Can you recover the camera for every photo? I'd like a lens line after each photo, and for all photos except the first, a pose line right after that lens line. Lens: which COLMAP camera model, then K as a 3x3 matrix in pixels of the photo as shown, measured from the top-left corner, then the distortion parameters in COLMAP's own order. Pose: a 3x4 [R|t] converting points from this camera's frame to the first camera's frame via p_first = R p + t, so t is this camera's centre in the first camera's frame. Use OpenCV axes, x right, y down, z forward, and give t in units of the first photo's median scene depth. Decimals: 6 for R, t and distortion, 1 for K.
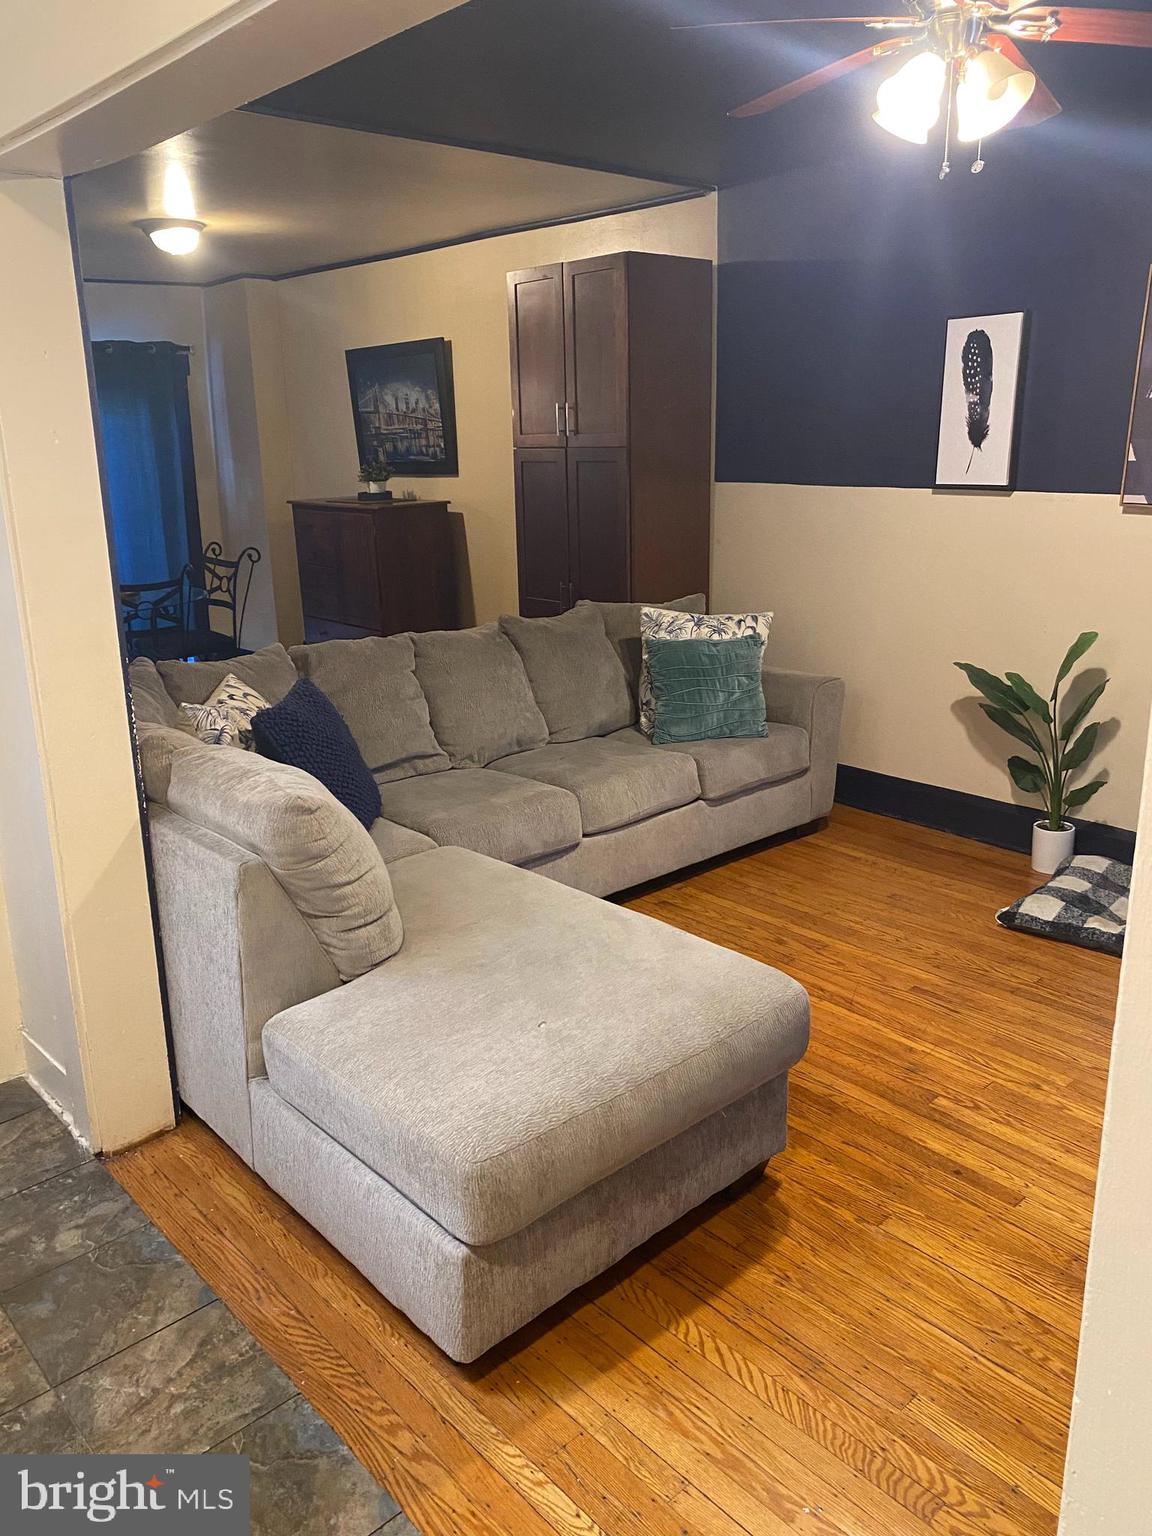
lens RADIAL K [[1181.9, 0, 585.5], [0, 1181.9, 740.8], [0, 0, 1]] dist [0.052325, -0.021559]
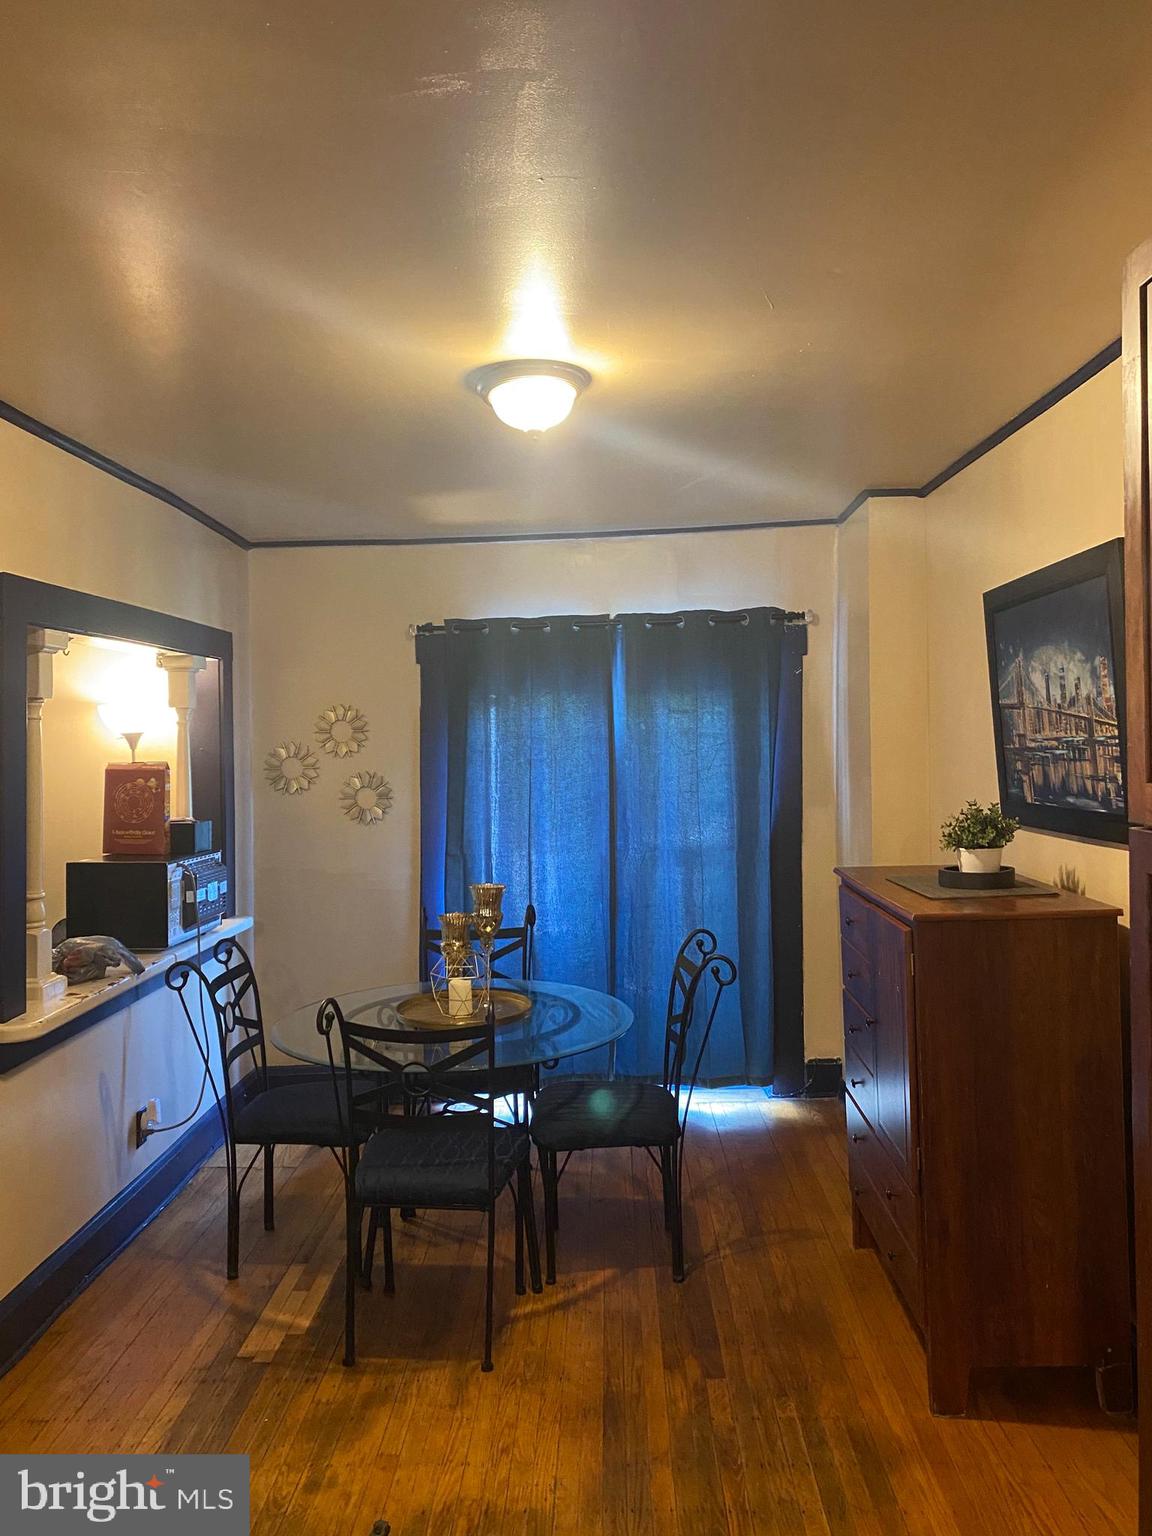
lens RADIAL K [[1181.9, 0, 591.7], [0, 1181.9, 762.1], [0, 0, 1]] dist [0.052325, -0.021559]
pose [[0.731096, 0.026232, -0.681770, 0.031482], [-0.175798, 0.972763, -0.151089, -0.153001], [0.659237, 0.230315, 0.715794, 0.553065]]
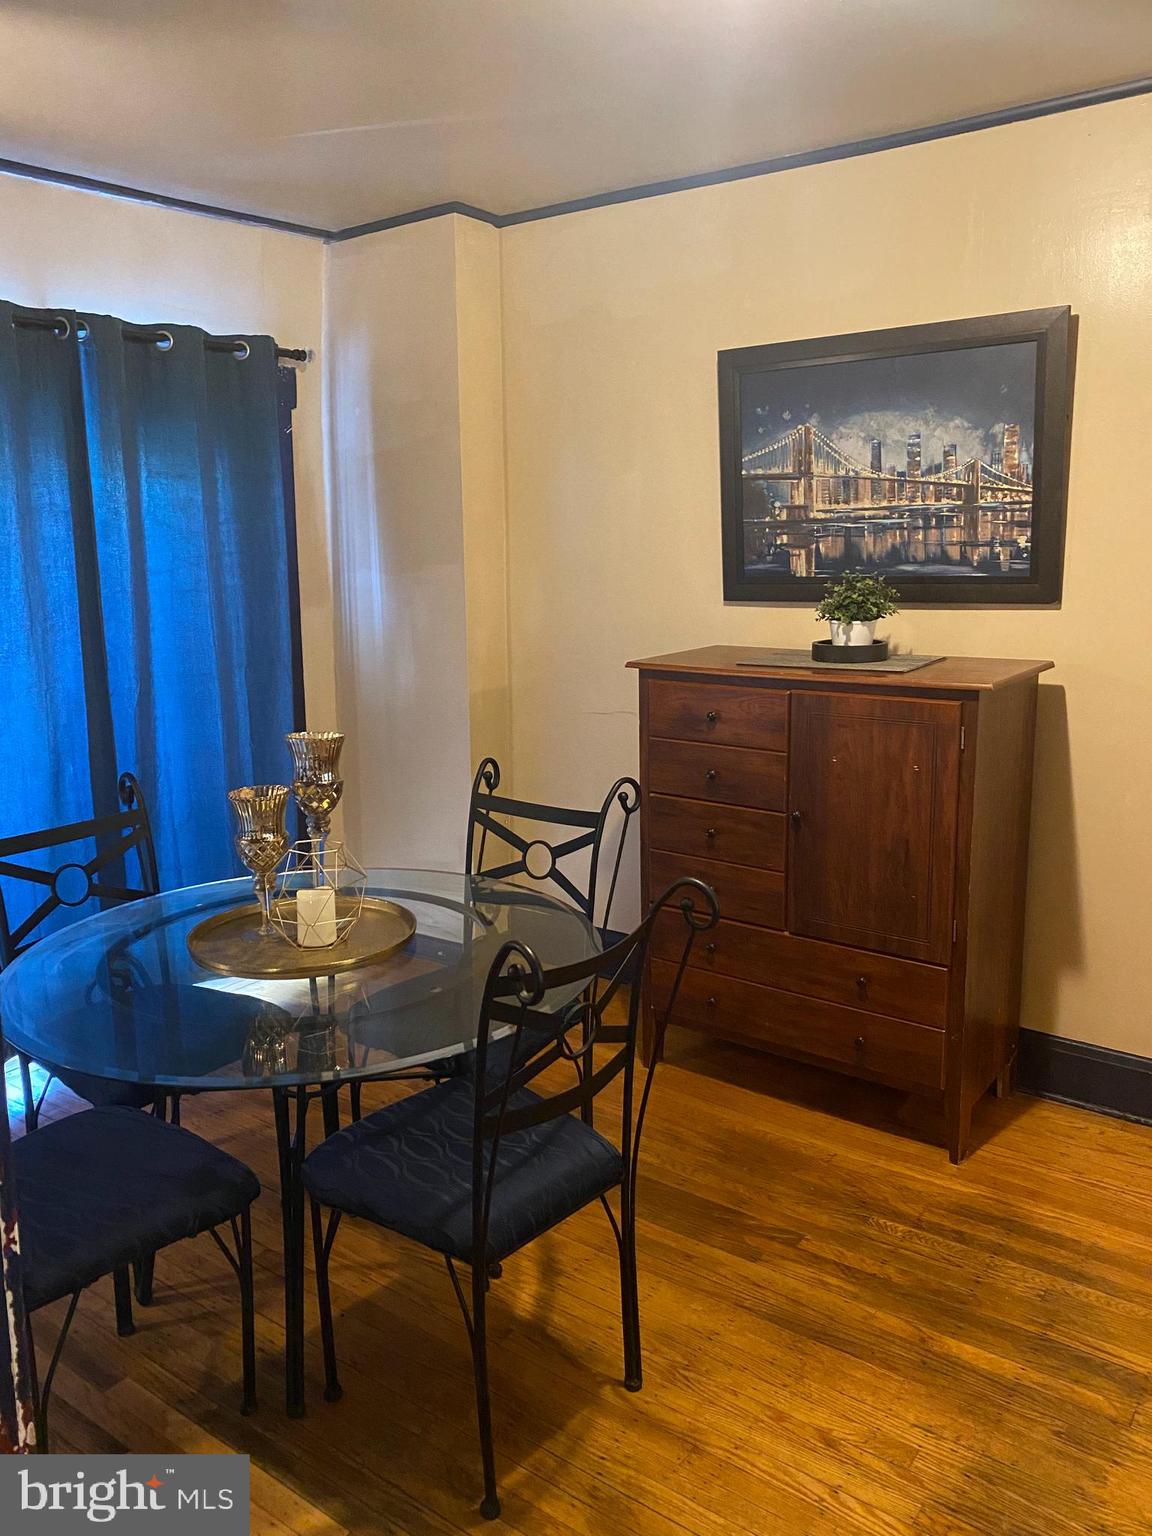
lens RADIAL K [[1181.9, 0, 612.2], [0, 1181.9, 742.5], [0, 0, 1]] dist [0.052325, -0.021559]
pose [[0.978027, -0.025246, 0.206943, -0.363616], [0.043015, 0.995719, -0.081818, -0.137471], [-0.203992, 0.088922, 0.974926, 0.575443]]
